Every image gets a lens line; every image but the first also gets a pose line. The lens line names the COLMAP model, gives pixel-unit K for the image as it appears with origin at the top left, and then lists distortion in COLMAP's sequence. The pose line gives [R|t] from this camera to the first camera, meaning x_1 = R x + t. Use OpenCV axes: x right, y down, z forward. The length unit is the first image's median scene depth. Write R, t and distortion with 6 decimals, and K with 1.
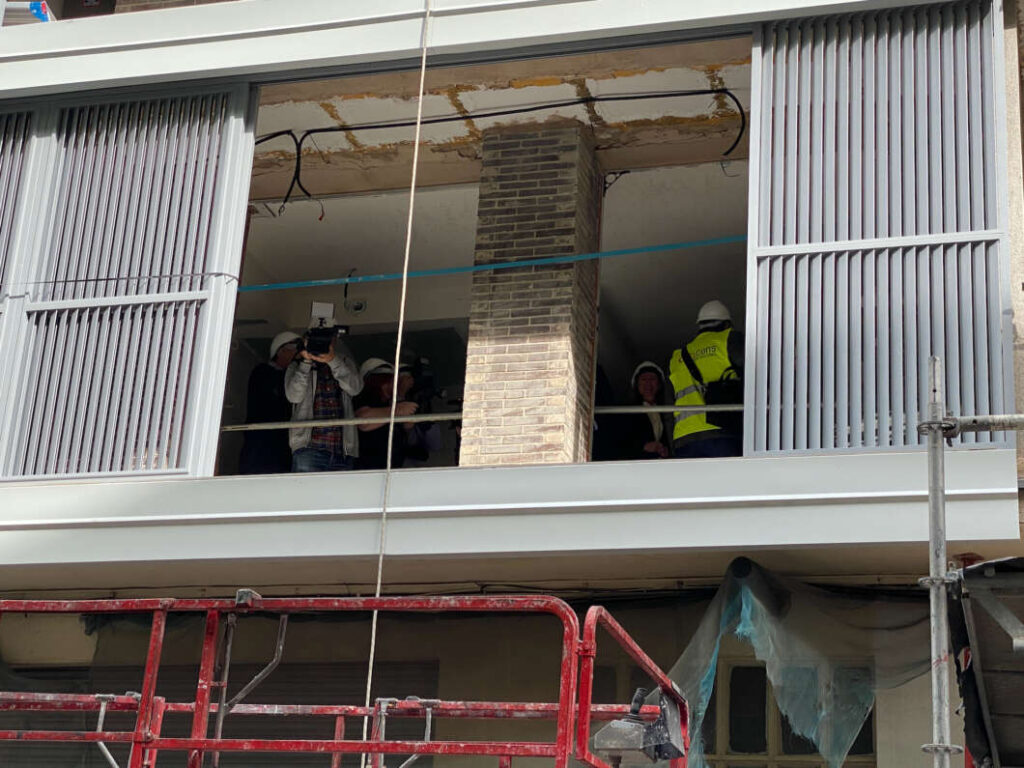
lens RADIAL K [[1986.9, 0, 512.0], [0, 1986.9, 384.0], [0, 0, 1]] dist [0.052106, 0.072841]
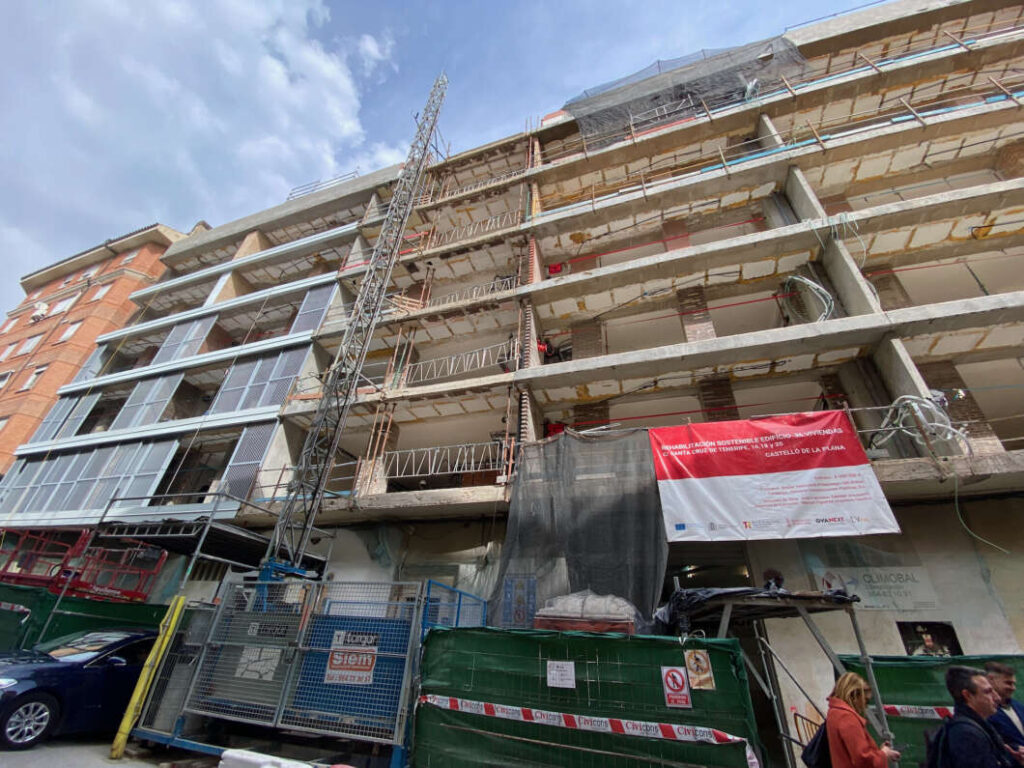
lens RADIAL K [[416.4, 0, 507.4], [0, 416.4, 386.1], [0, 0, 1]] dist [0.041956, -0.031878]
pose [[0.998248, -0.043480, -0.040118, 0.966808], [0.034863, 0.980210, -0.194864, -0.014246], [0.047797, 0.193124, 0.980009, -0.239551]]
